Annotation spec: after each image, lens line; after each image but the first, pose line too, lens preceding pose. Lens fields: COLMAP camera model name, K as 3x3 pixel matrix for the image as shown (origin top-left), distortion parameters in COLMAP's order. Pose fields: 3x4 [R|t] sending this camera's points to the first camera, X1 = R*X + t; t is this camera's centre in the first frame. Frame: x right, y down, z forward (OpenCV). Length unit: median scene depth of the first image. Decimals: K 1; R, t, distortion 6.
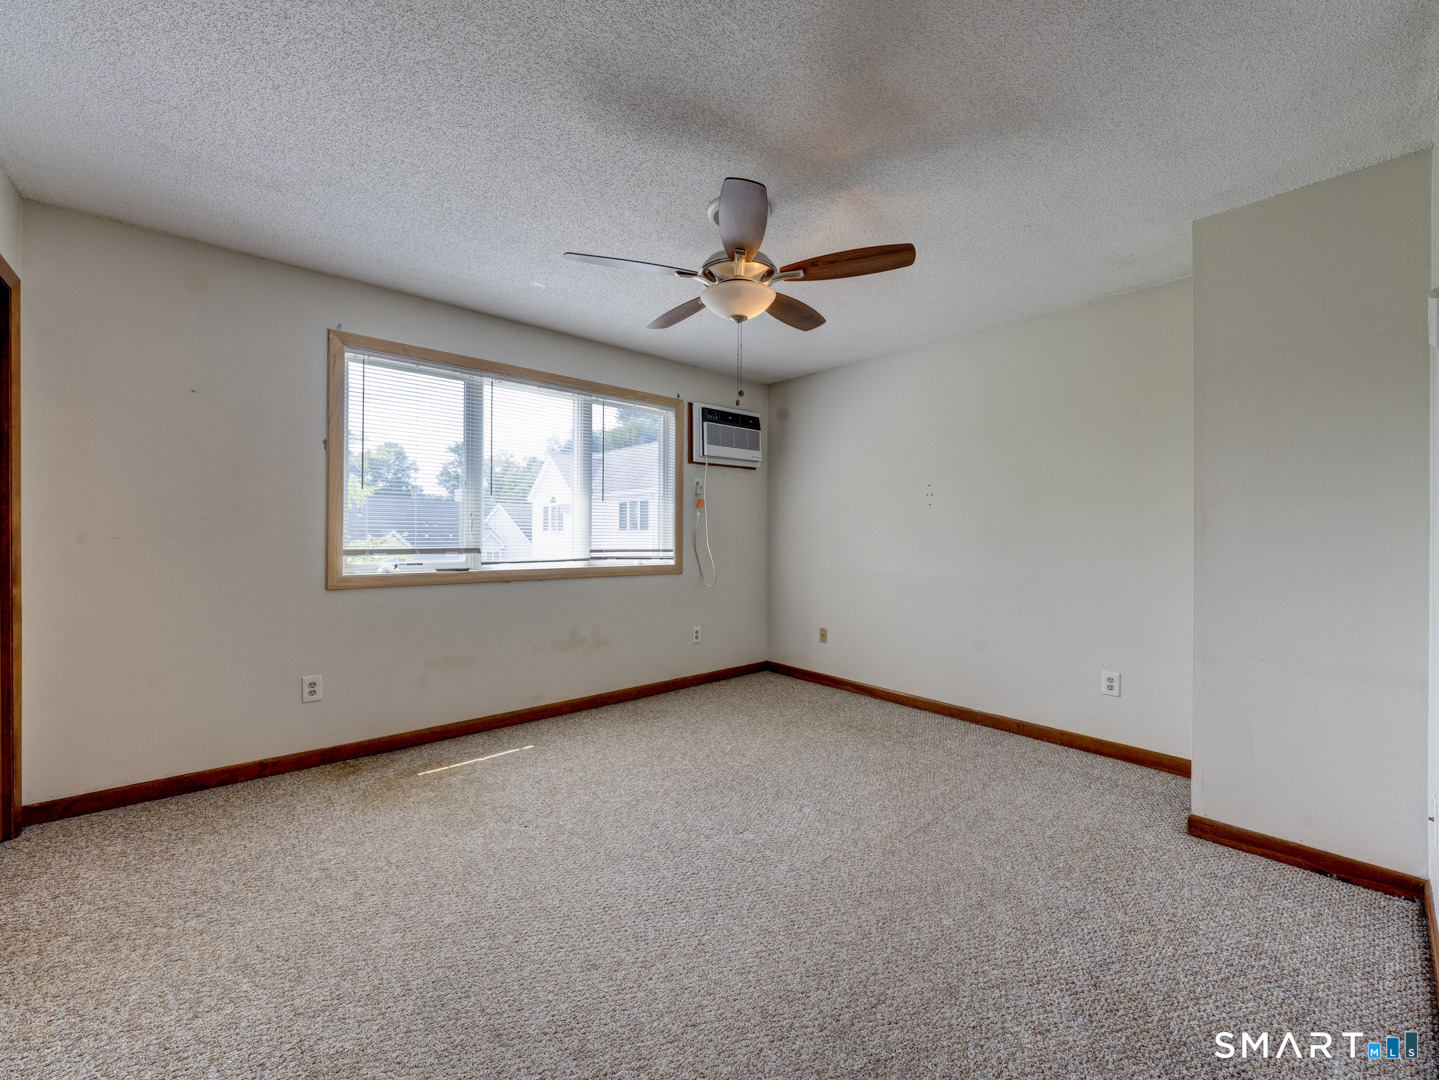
lens RADIAL K [[587.3, 0, 723.9], [0, 587.3, 533.1], [0, 0, 1]] dist [-0.006919, -0.000061]
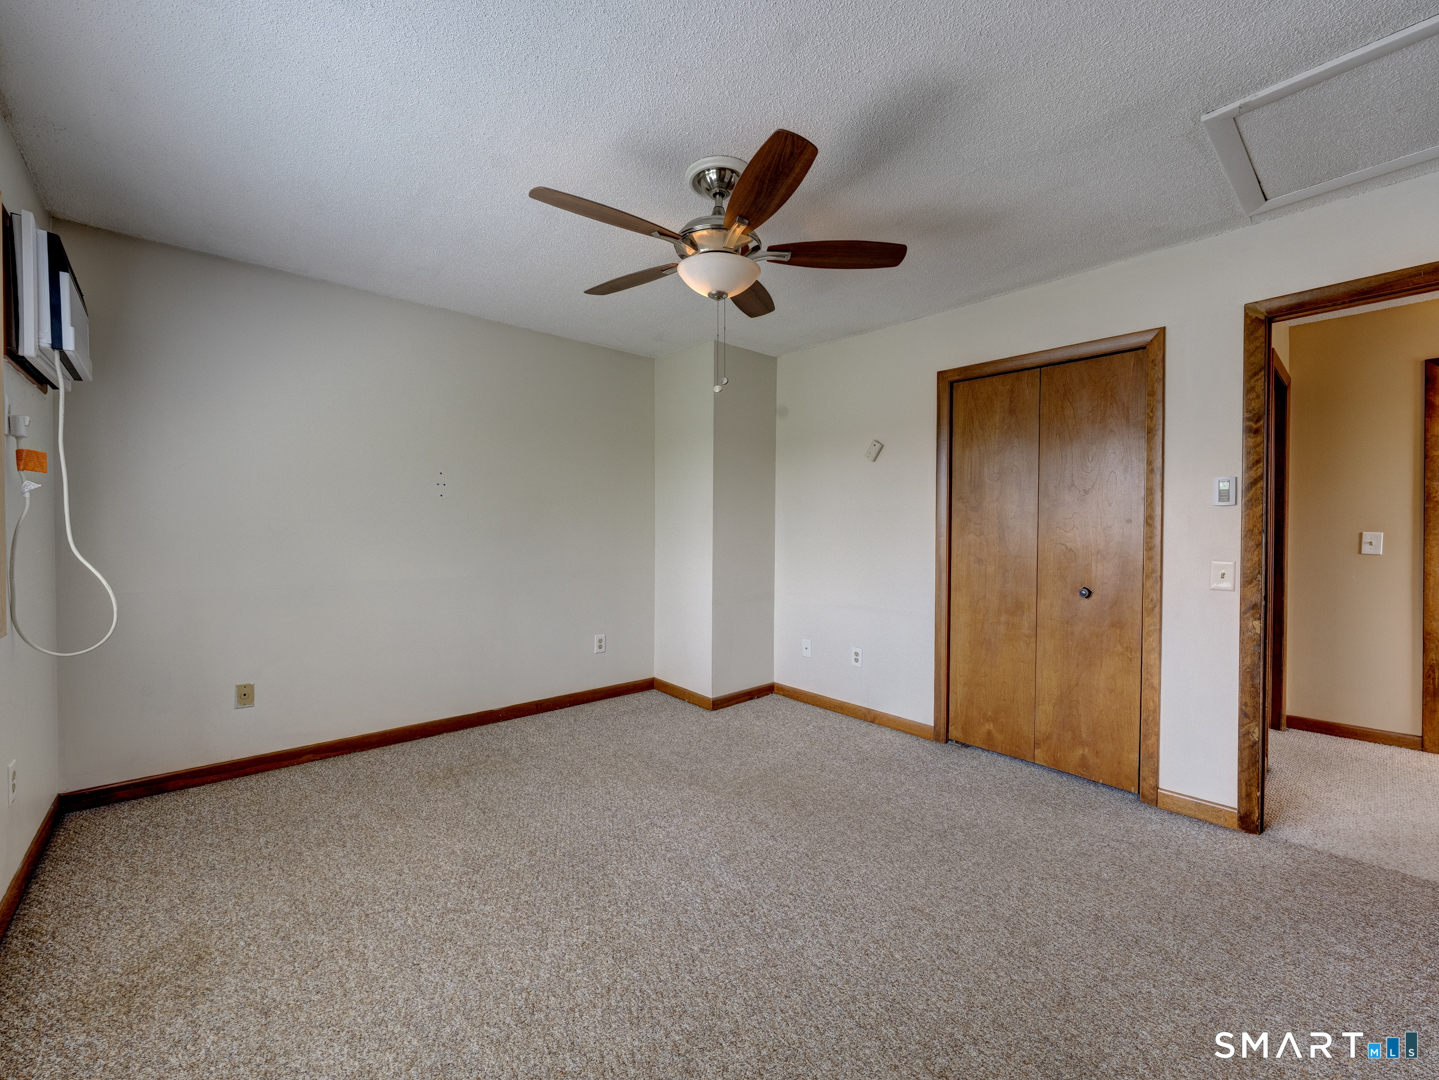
lens RADIAL K [[587.3, 0, 723.9], [0, 587.3, 533.1], [0, 0, 1]] dist [-0.006919, -0.000061]
pose [[-0.007456, -0.012581, 0.999893, -0.591909], [-0.002337, 0.999918, 0.012564, -0.005942], [-0.999969, -0.002243, -0.007485, 0.672959]]
